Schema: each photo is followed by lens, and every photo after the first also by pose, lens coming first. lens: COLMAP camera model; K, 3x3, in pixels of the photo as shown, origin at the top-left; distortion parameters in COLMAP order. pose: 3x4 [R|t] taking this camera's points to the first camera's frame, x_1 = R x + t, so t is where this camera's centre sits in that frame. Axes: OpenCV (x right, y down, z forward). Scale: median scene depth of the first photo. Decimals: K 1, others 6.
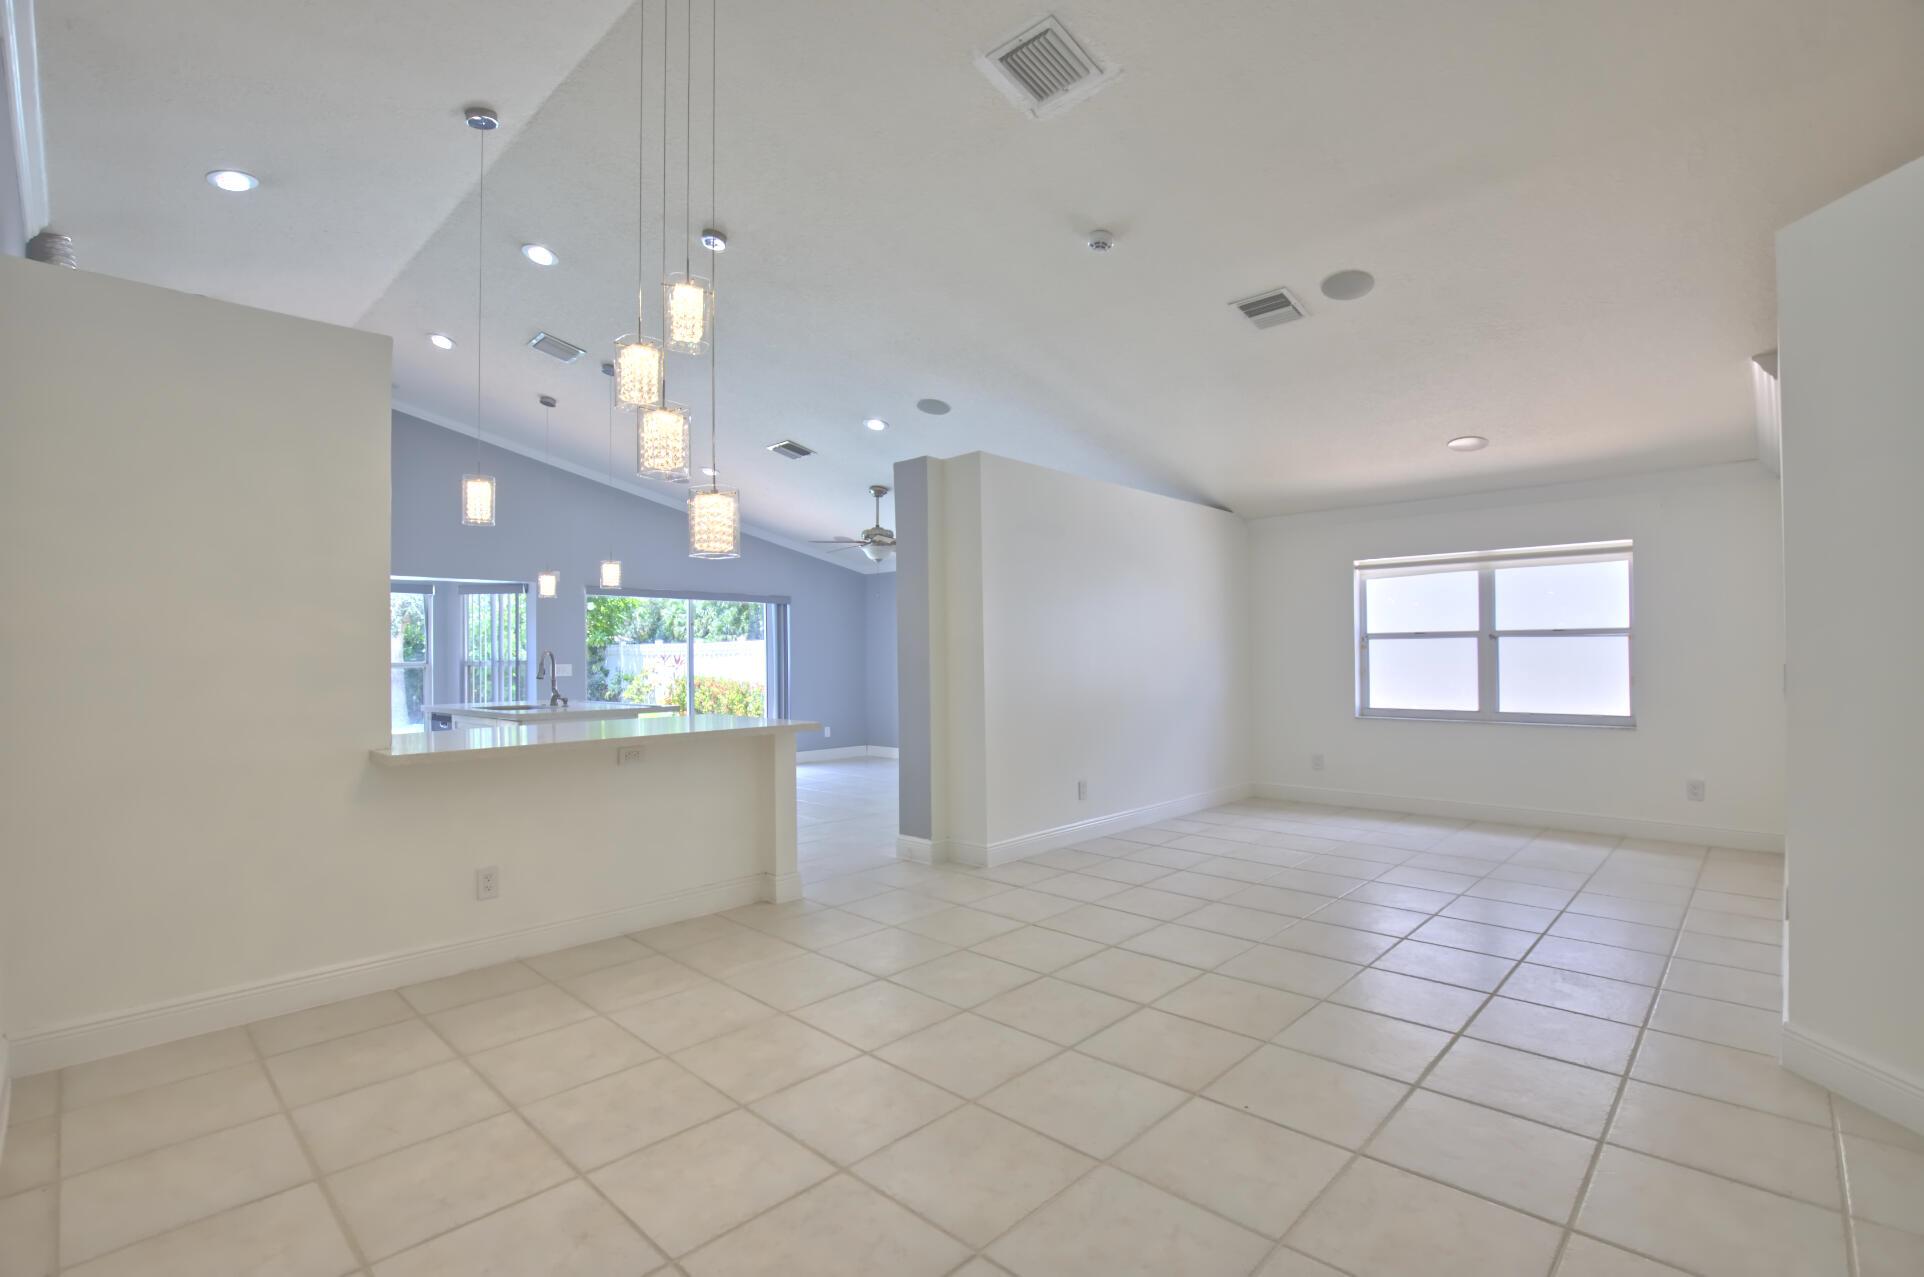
lens RADIAL K [[881.5, 0, 962.0], [0, 881.5, 638.5], [0, 0, 1]] dist [-0.020323, 0.000258]
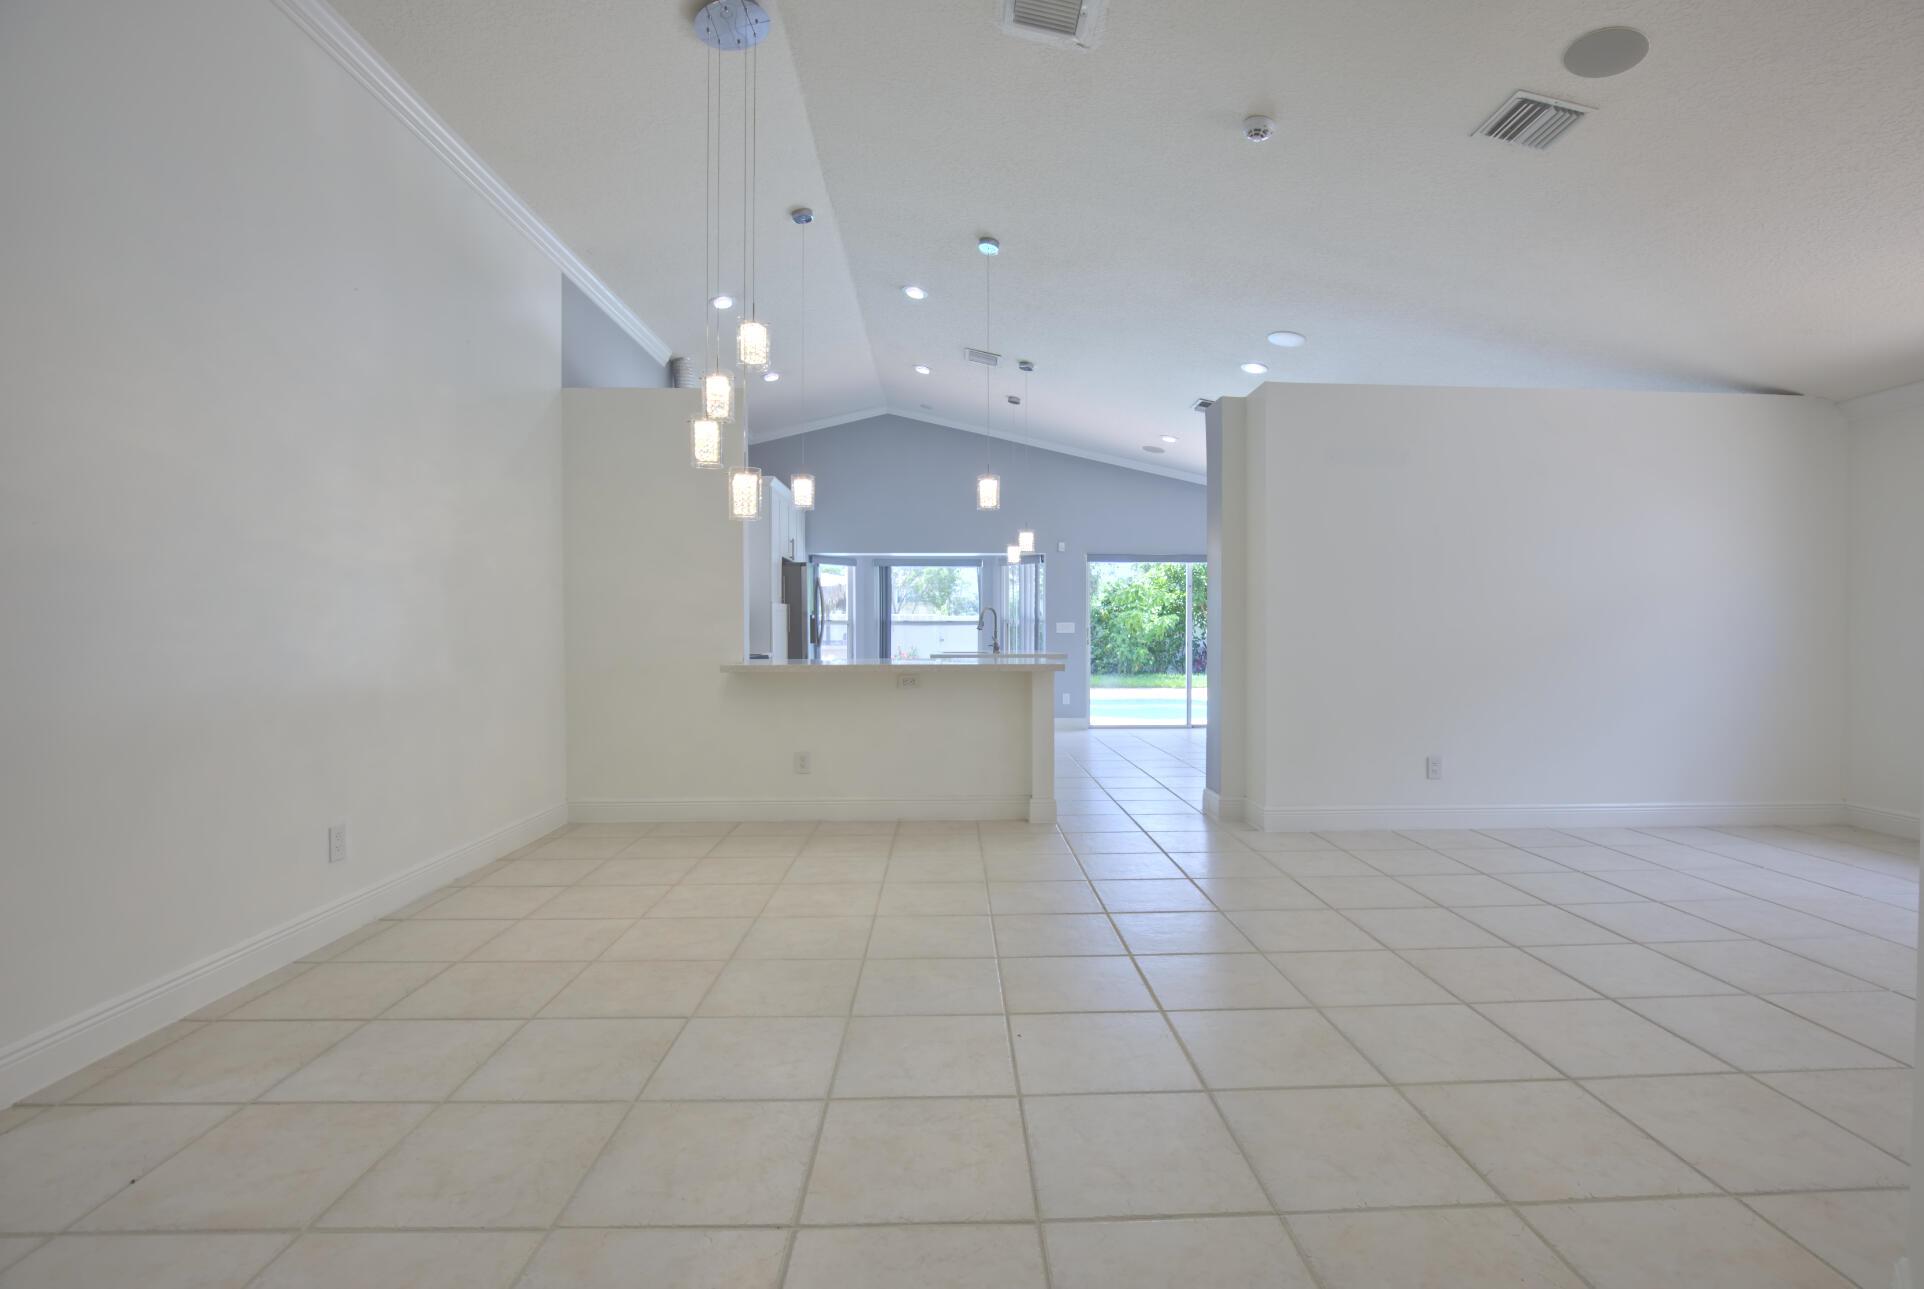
lens RADIAL K [[876.9, 0, 967.6], [0, 876.9, 648.6], [0, 0, 1]] dist [-0.034344, 0.009609]
pose [[0.714924, 0.024339, -0.698778, 0.529072], [0.005917, 0.999148, 0.040854, 0.031244], [0.699177, -0.033342, 0.714171, 0.147233]]
